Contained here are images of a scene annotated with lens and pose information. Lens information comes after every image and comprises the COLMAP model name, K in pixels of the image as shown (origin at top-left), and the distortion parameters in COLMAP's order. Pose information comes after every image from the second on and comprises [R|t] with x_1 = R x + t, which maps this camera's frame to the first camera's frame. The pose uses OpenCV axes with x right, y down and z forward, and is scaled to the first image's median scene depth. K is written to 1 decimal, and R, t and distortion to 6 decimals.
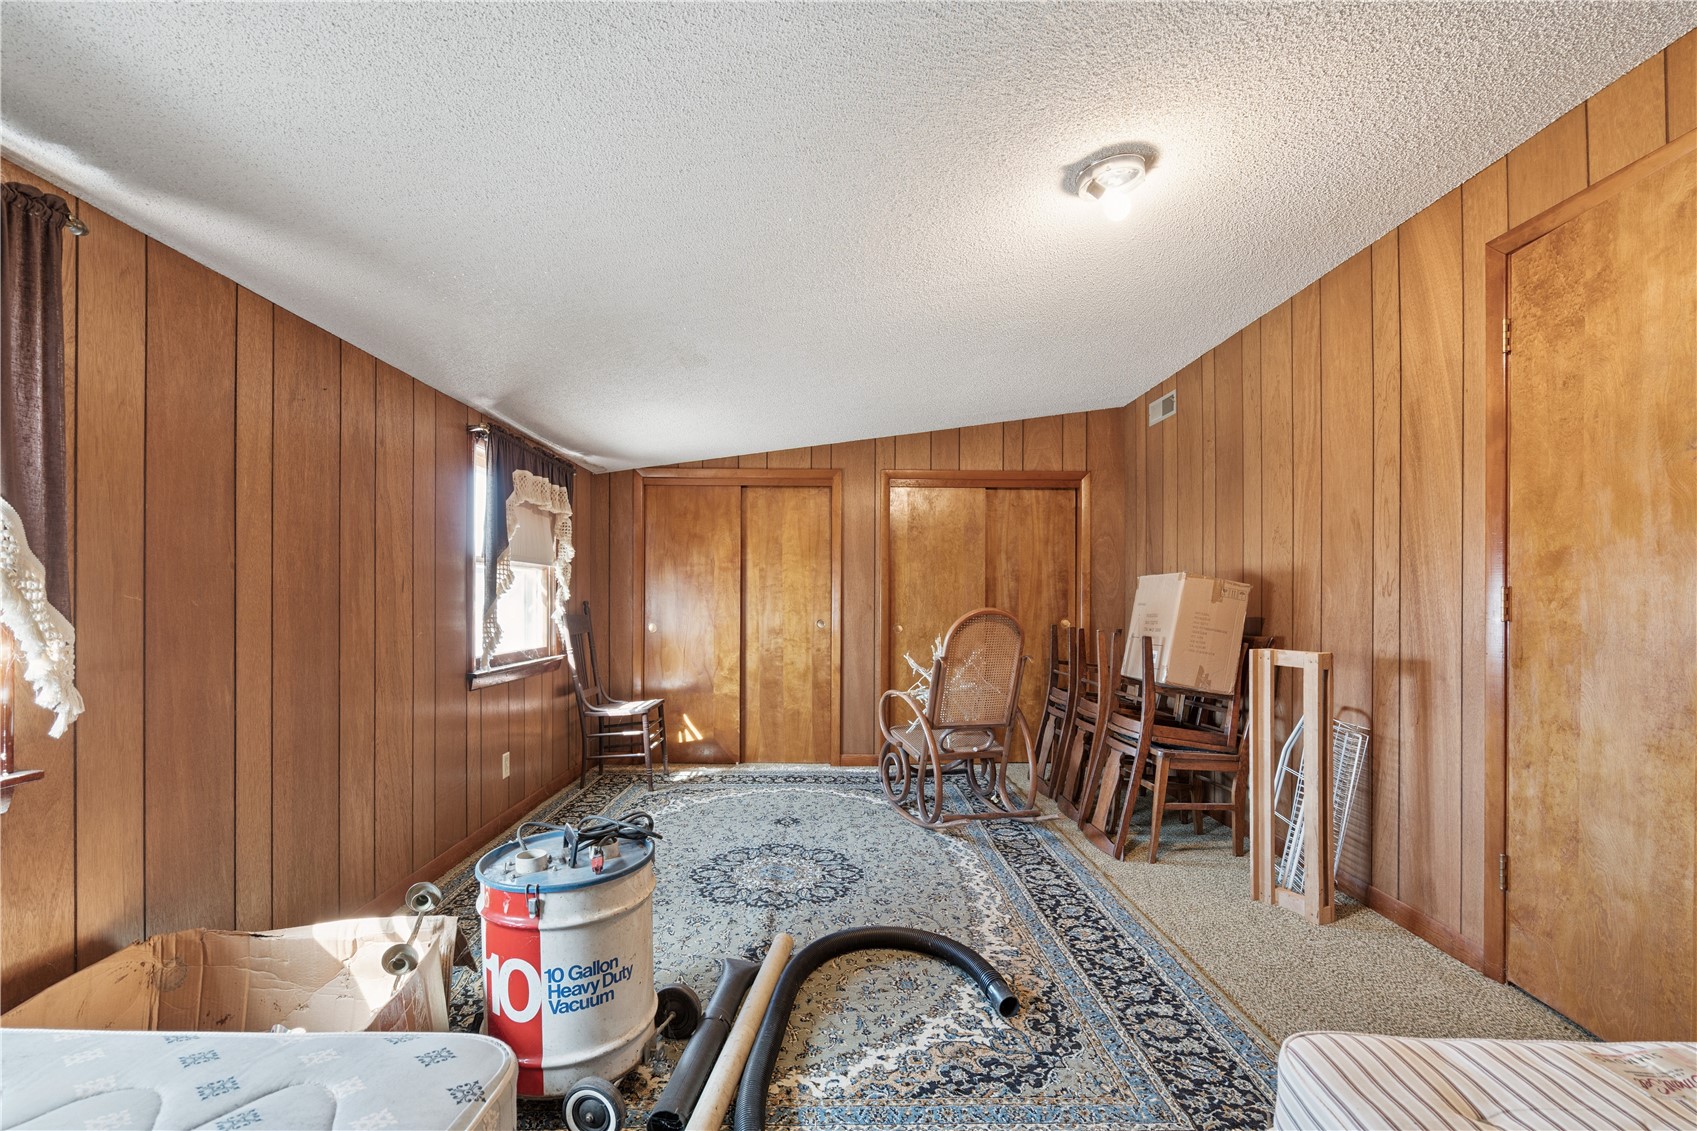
lens RADIAL K [[774.5, 0, 849.7], [0, 774.5, 580.7], [0, 0, 1]] dist [-0.018859, 0.006027]
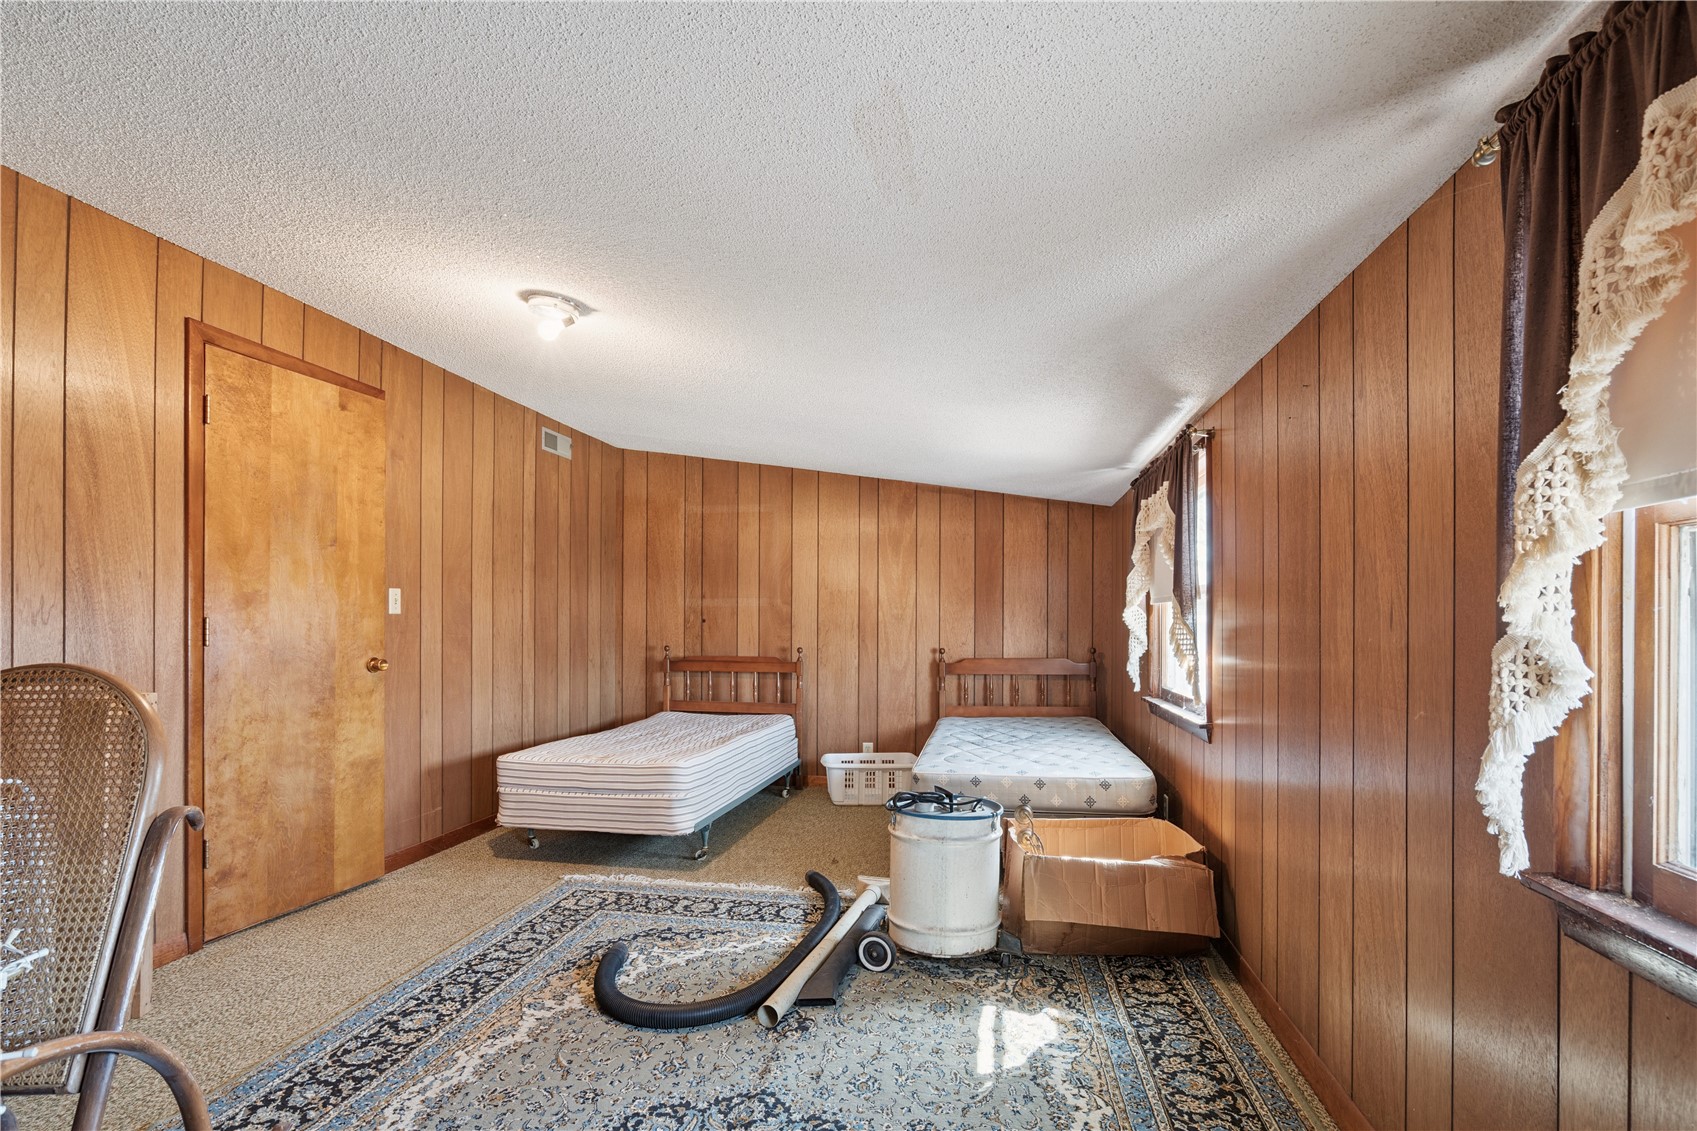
lens RADIAL K [[810.1, 0, 848.3], [0, 810.1, 629.9], [0, 0, 1]] dist [0.000106, 0.000029]
pose [[-0.980940, -0.007028, 0.194186, -0.384599], [-0.009659, 0.999874, -0.012605, 0.033581], [-0.194073, -0.014240, -0.980884, 2.059312]]
